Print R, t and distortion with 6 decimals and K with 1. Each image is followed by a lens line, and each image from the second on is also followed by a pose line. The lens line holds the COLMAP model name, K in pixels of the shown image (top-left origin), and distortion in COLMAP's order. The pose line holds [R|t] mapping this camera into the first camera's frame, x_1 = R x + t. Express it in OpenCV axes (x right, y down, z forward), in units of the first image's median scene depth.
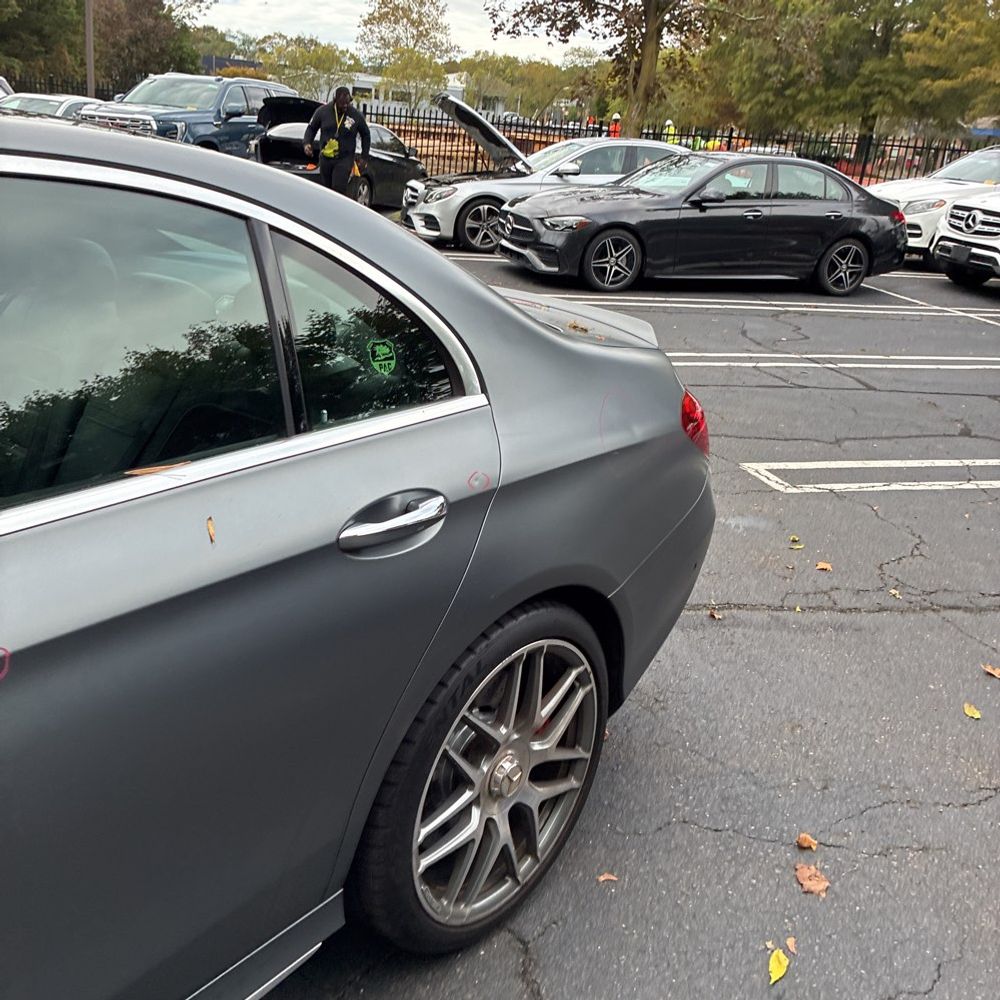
lens RADIAL K [[997.5, 0, 475.9], [0, 997.5, 518.2], [0, 0, 1]] dist [0.022866, 0.000000]
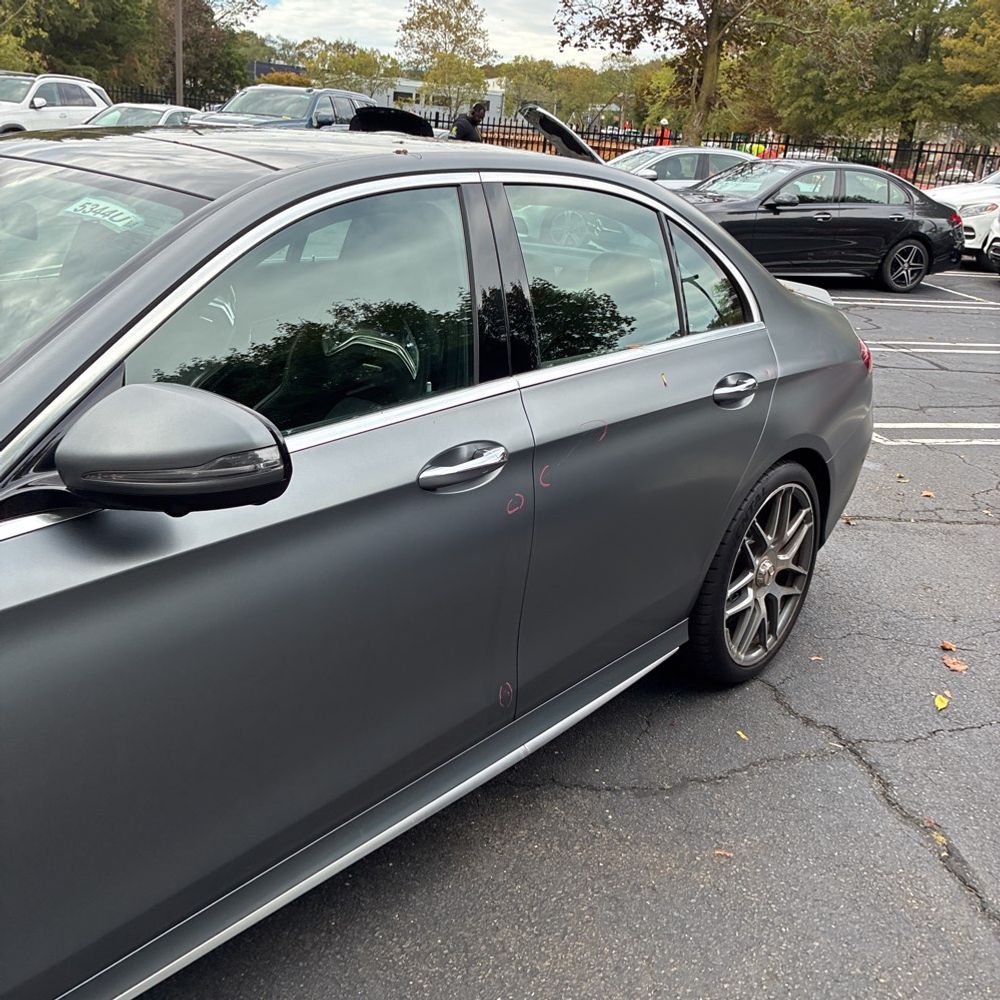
lens RADIAL K [[997.5, 0, 494.6], [0, 997.5, 502.4], [0, 0, 1]] dist [0.022866, 0.000000]
pose [[0.999805, 0.008722, -0.017730, -0.057155], [-0.009027, 0.999811, -0.017217, 0.028429], [0.017577, 0.017374, 0.999695, -0.087233]]
